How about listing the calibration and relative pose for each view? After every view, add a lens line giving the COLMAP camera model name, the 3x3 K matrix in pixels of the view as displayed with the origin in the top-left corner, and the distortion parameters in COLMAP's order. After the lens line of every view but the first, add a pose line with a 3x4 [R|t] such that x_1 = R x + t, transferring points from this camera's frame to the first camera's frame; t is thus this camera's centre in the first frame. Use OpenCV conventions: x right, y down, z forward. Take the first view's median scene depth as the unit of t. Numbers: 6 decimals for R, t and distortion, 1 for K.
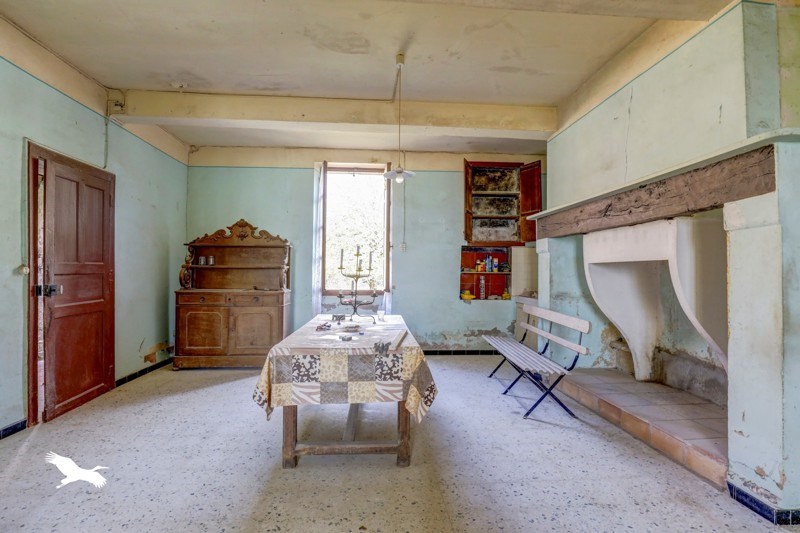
lens RADIAL K [[421.8, 0, 401.0], [0, 421.8, 267.6], [0, 0, 1]] dist [-0.024285, -0.000653]
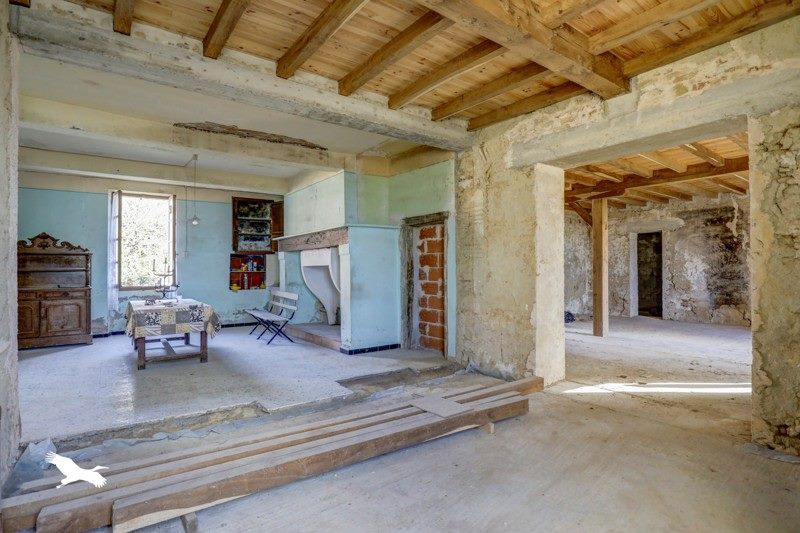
lens RADIAL K [[421.8, 0, 434.1], [0, 421.8, 265.1], [0, 0, 1]] dist [-0.024285, -0.000653]
pose [[0.825169, -0.007341, 0.564838, -0.108851], [0.006914, 0.999972, 0.002894, -0.012269], [-0.564843, 0.001517, 0.825197, -0.685282]]
